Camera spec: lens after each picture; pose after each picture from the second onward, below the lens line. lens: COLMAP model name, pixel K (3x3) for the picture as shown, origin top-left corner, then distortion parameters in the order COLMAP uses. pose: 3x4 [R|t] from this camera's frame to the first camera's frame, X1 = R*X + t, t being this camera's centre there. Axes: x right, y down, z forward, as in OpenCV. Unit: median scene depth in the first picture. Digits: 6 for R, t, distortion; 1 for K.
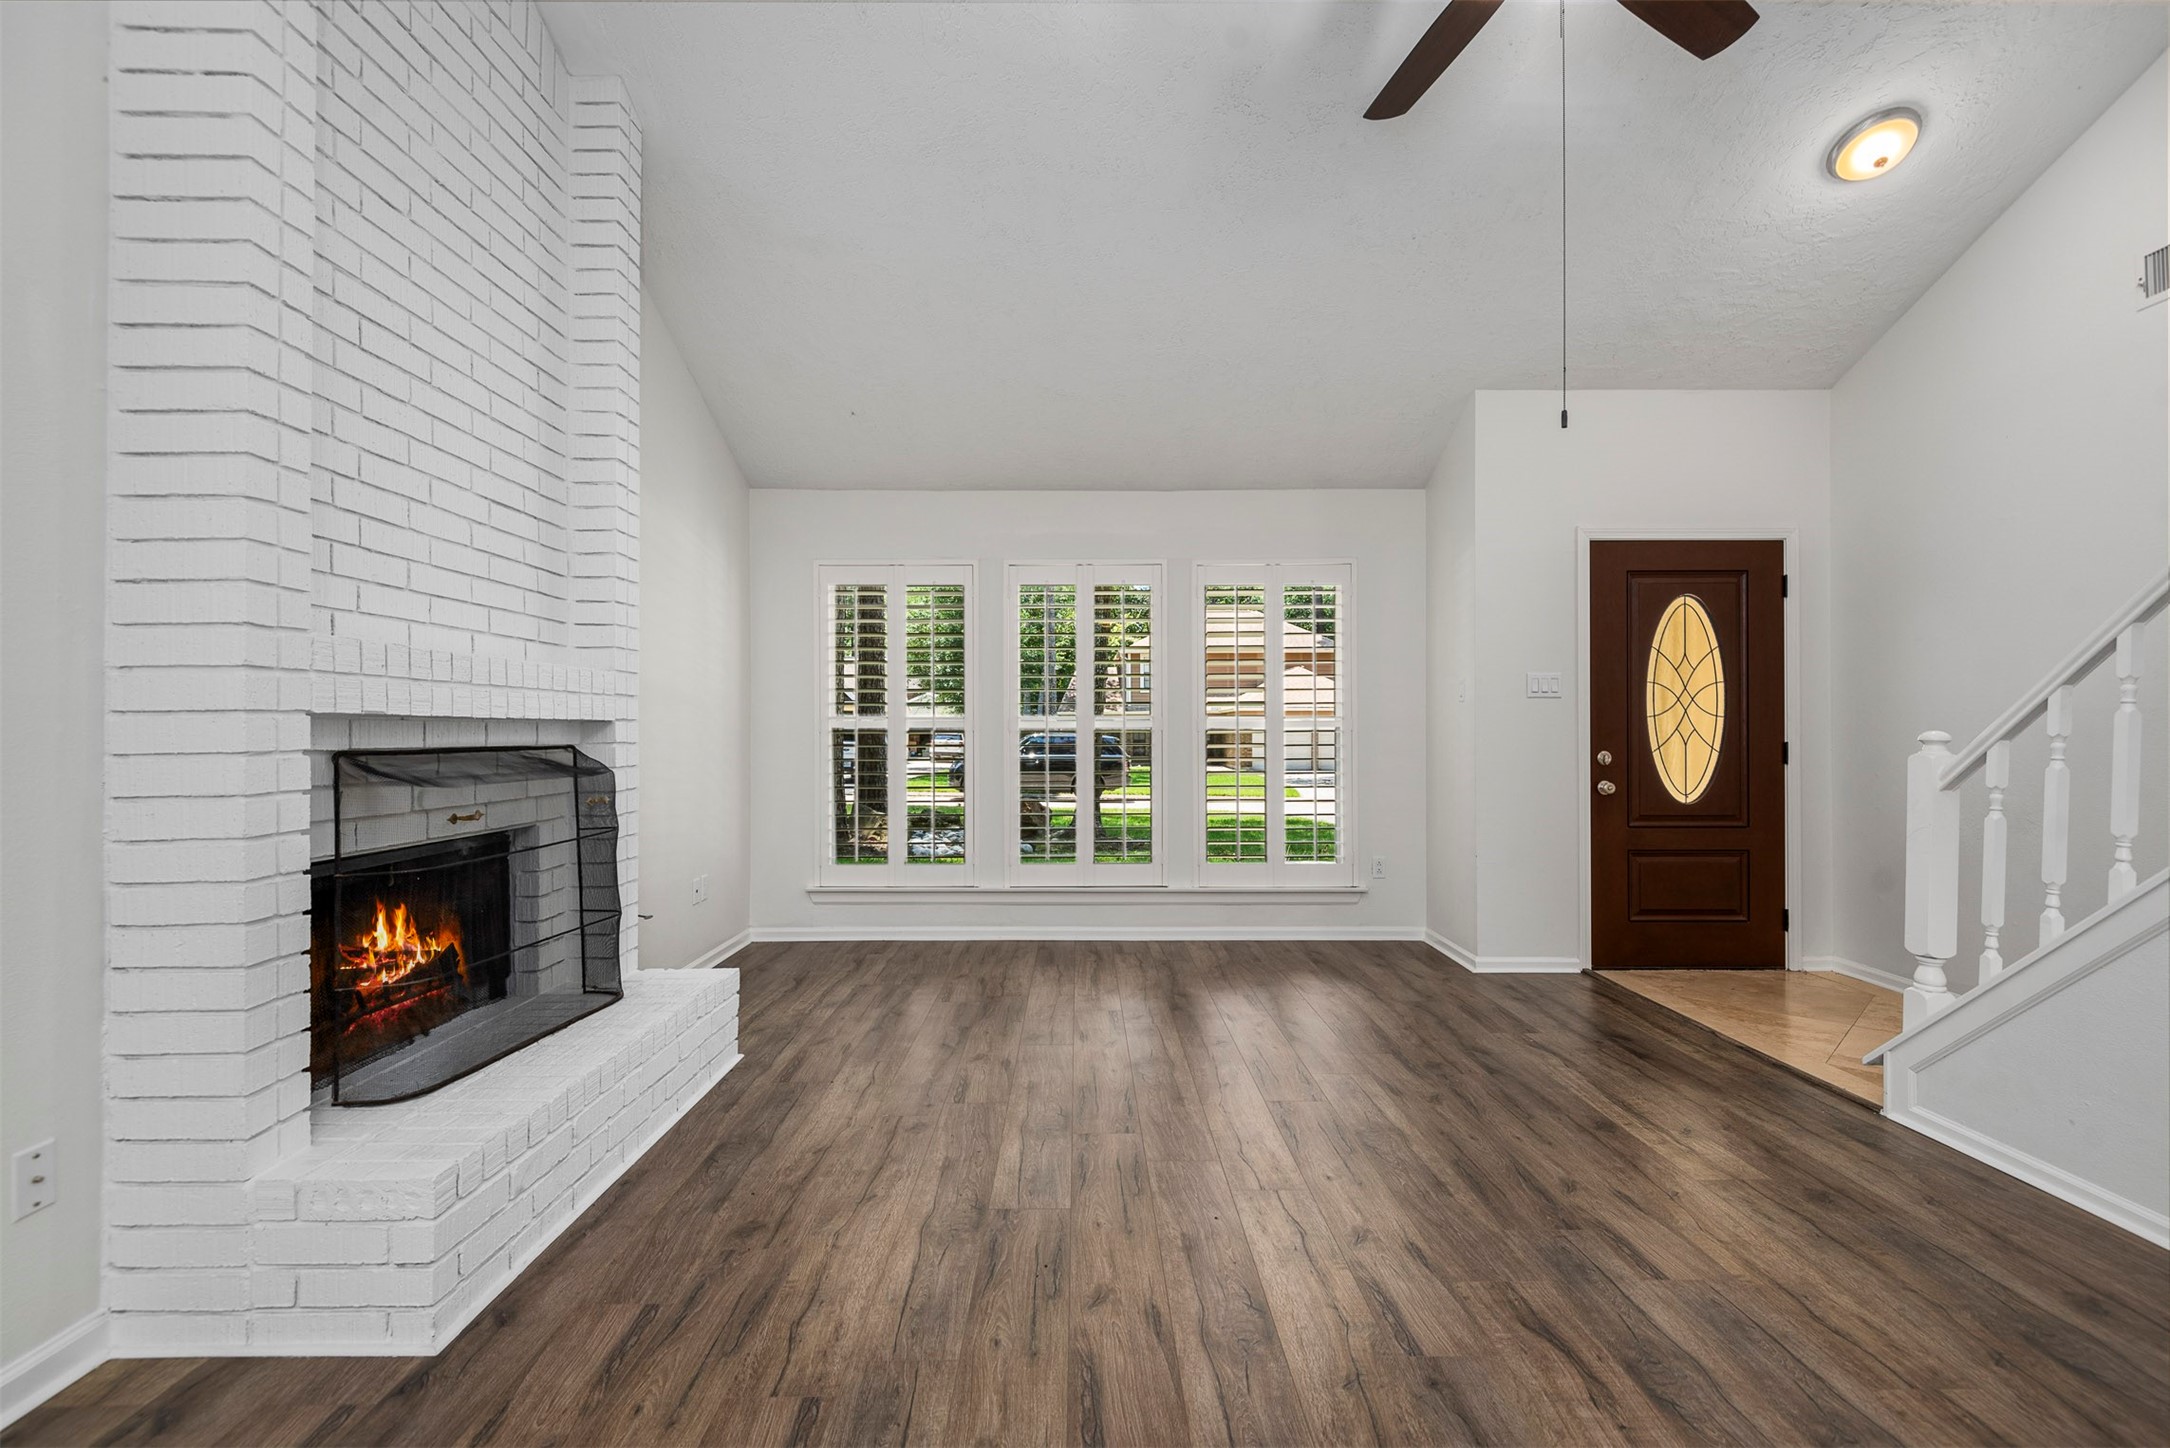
lens RADIAL K [[986.7, 0, 1087.9], [0, 986.7, 720.5], [0, 0, 1]] dist [0.023575, -0.015373]
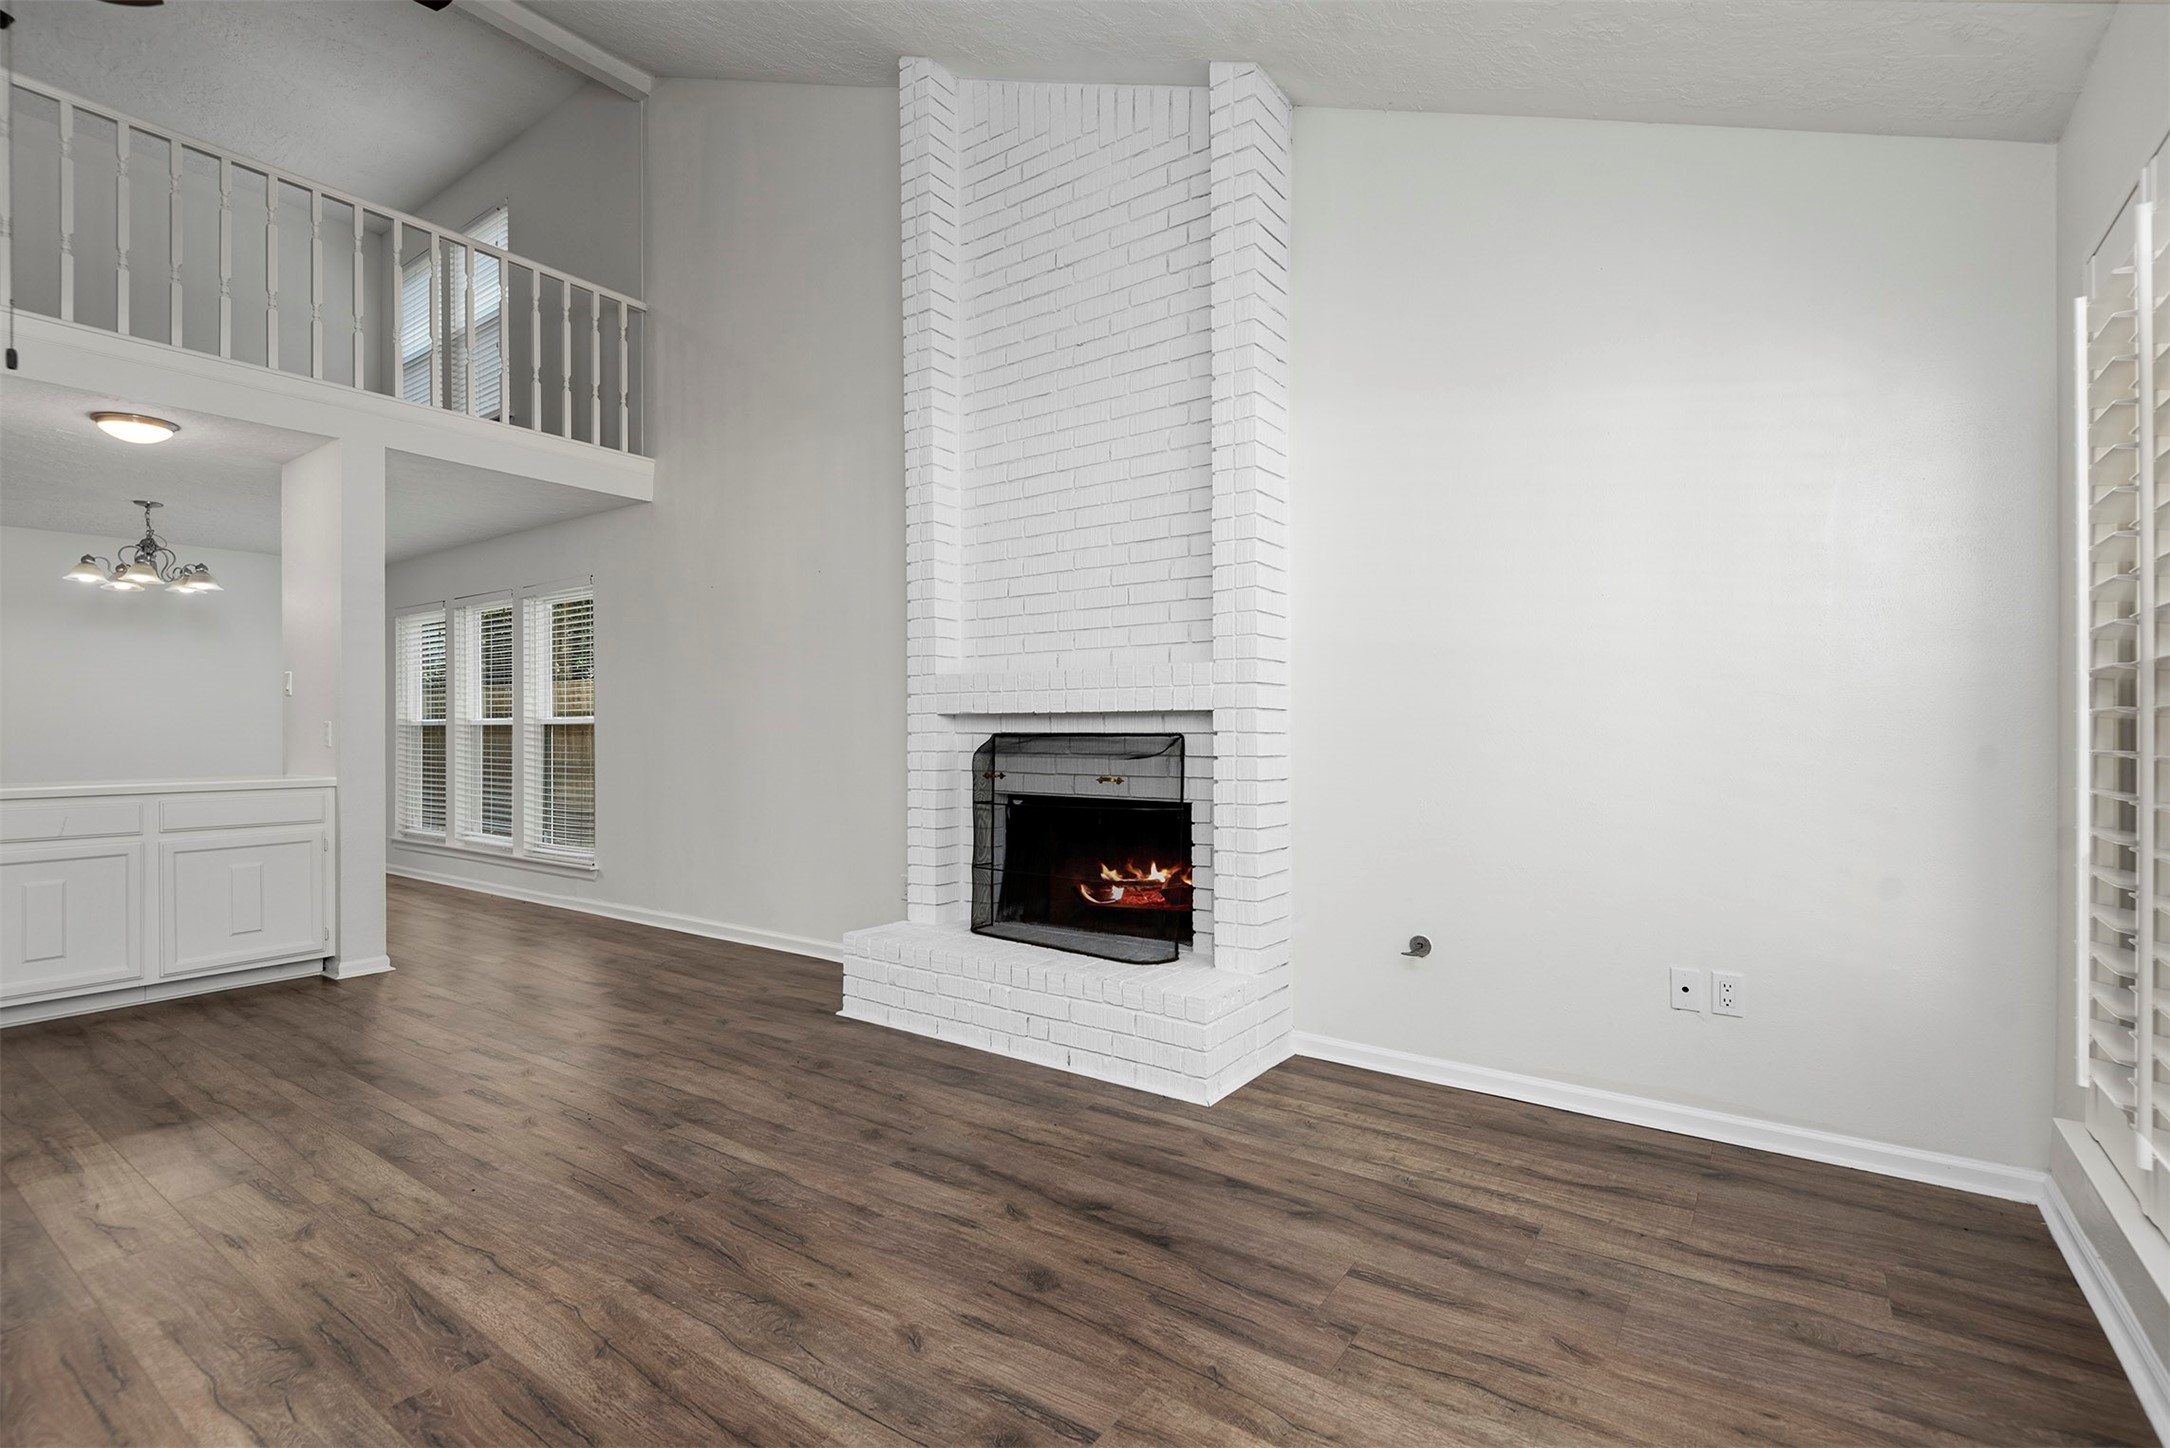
lens RADIAL K [[986.7, 0, 1085.0], [0, 986.7, 724.1], [0, 0, 1]] dist [0.023575, -0.015373]
pose [[-0.589949, 0.000244, -0.807440, 0.509251], [0.012501, 0.999883, -0.008832, 0.026857], [0.807343, -0.015304, -0.589883, 1.838319]]
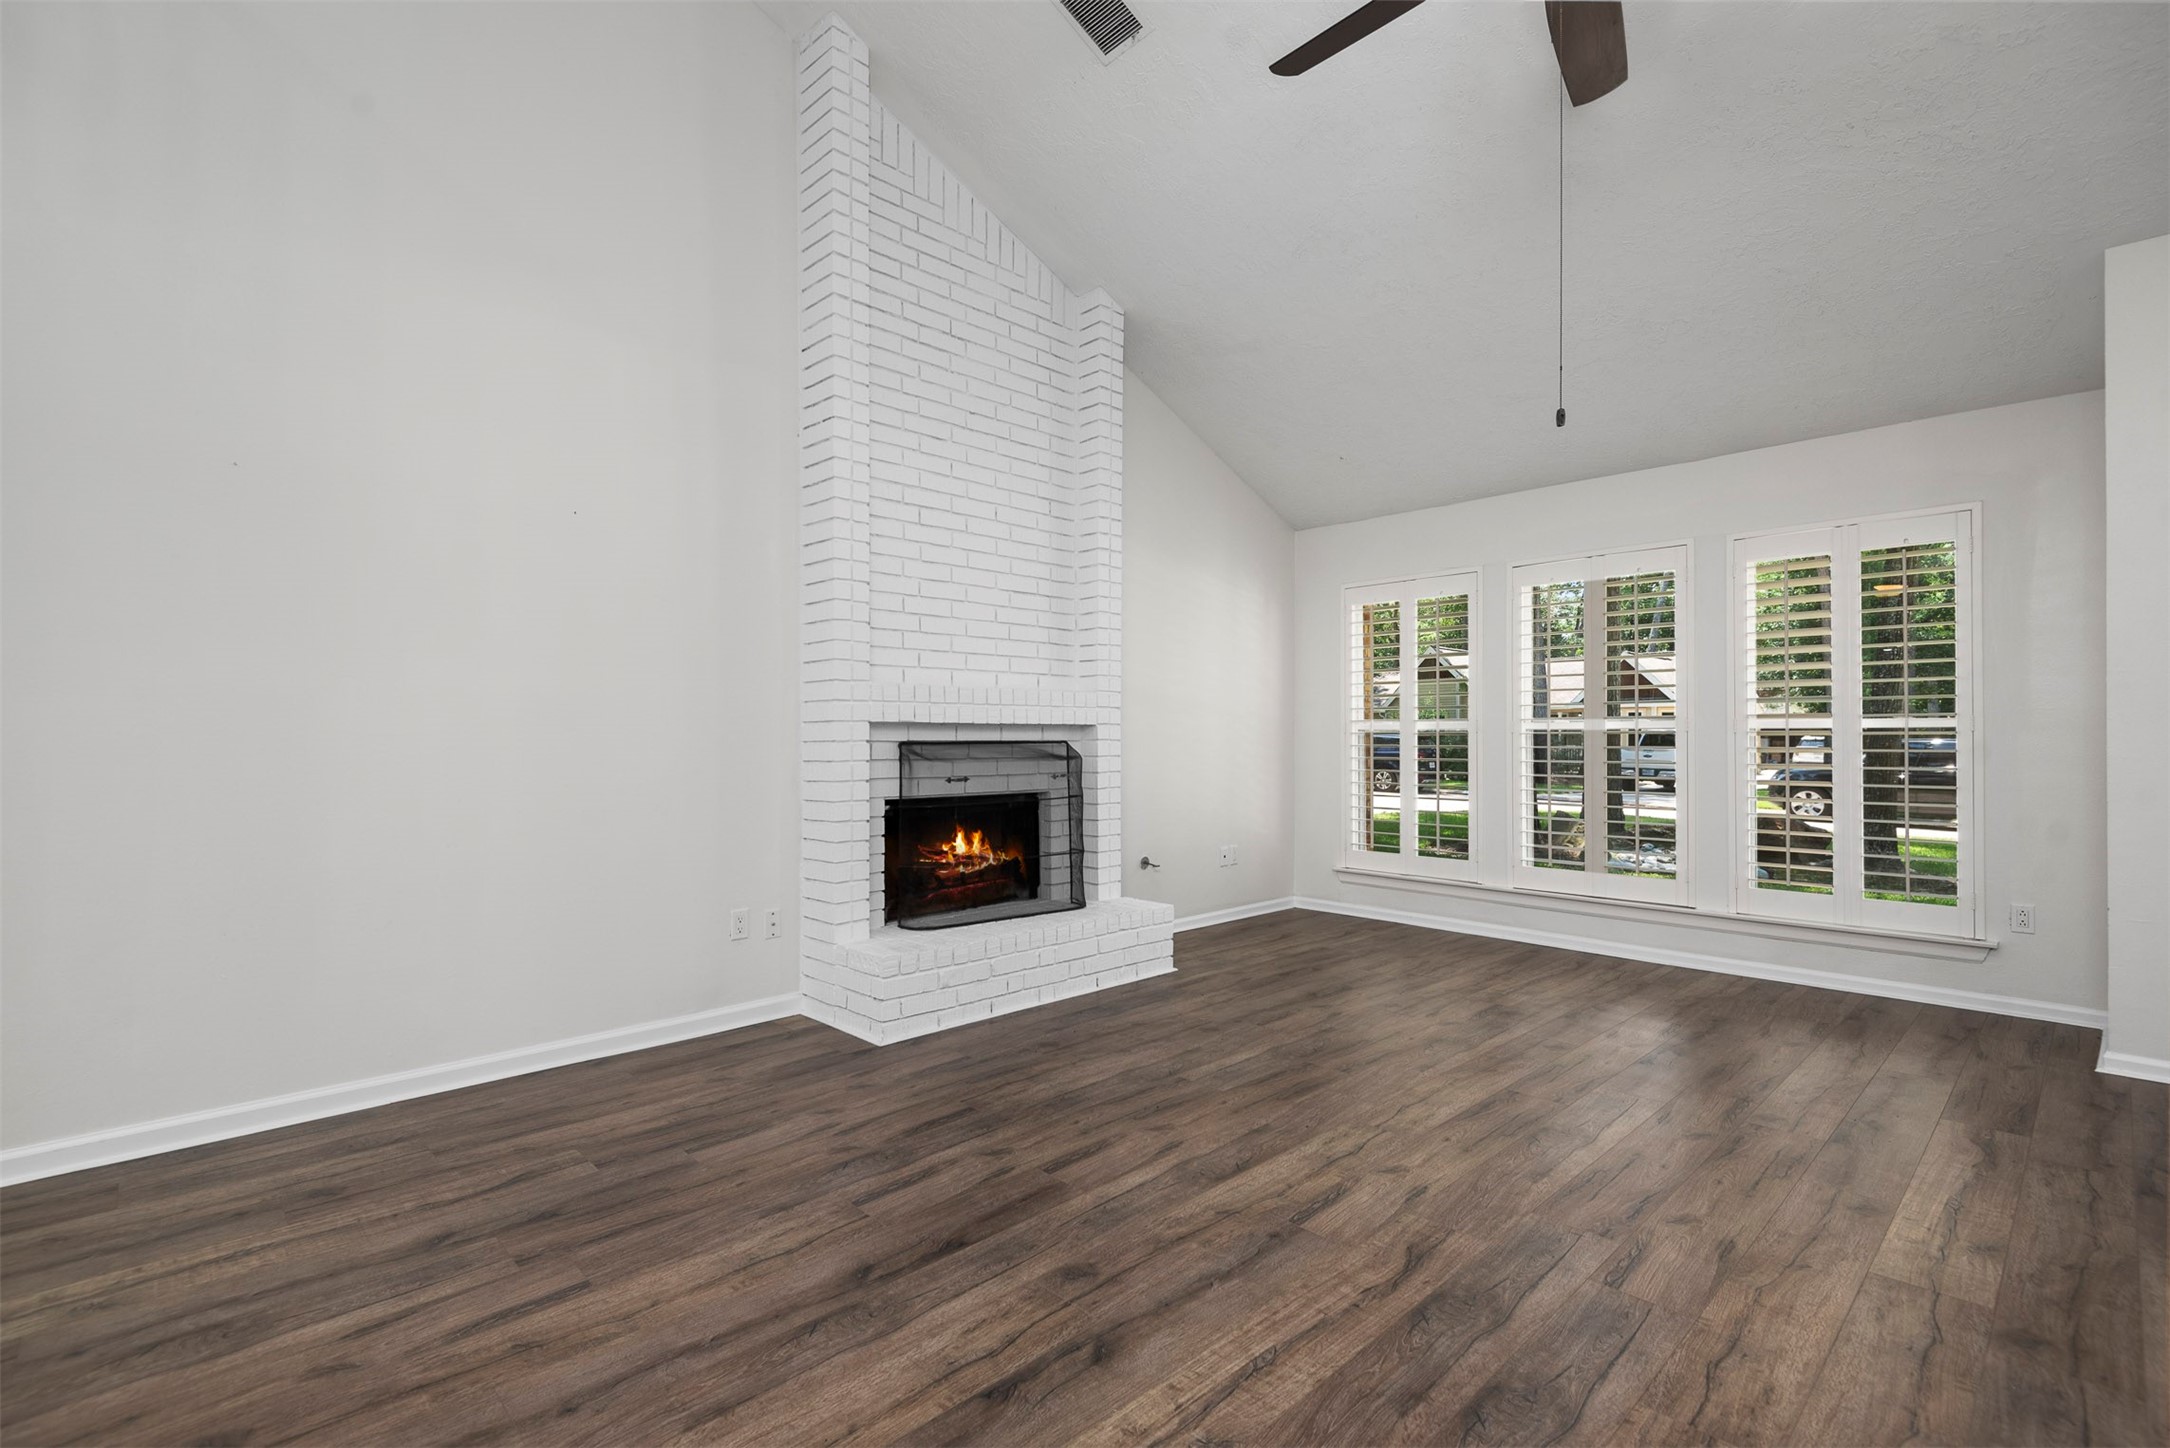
lens RADIAL K [[986.7, 0, 1077.2], [0, 986.7, 728.3], [0, 0, 1]] dist [0.023575, -0.015373]
pose [[0.683485, -0.004400, -0.729951, 0.715524], [0.006614, 0.999978, 0.000166, 0.006080], [0.729935, -0.004941, 0.683499, -0.038267]]
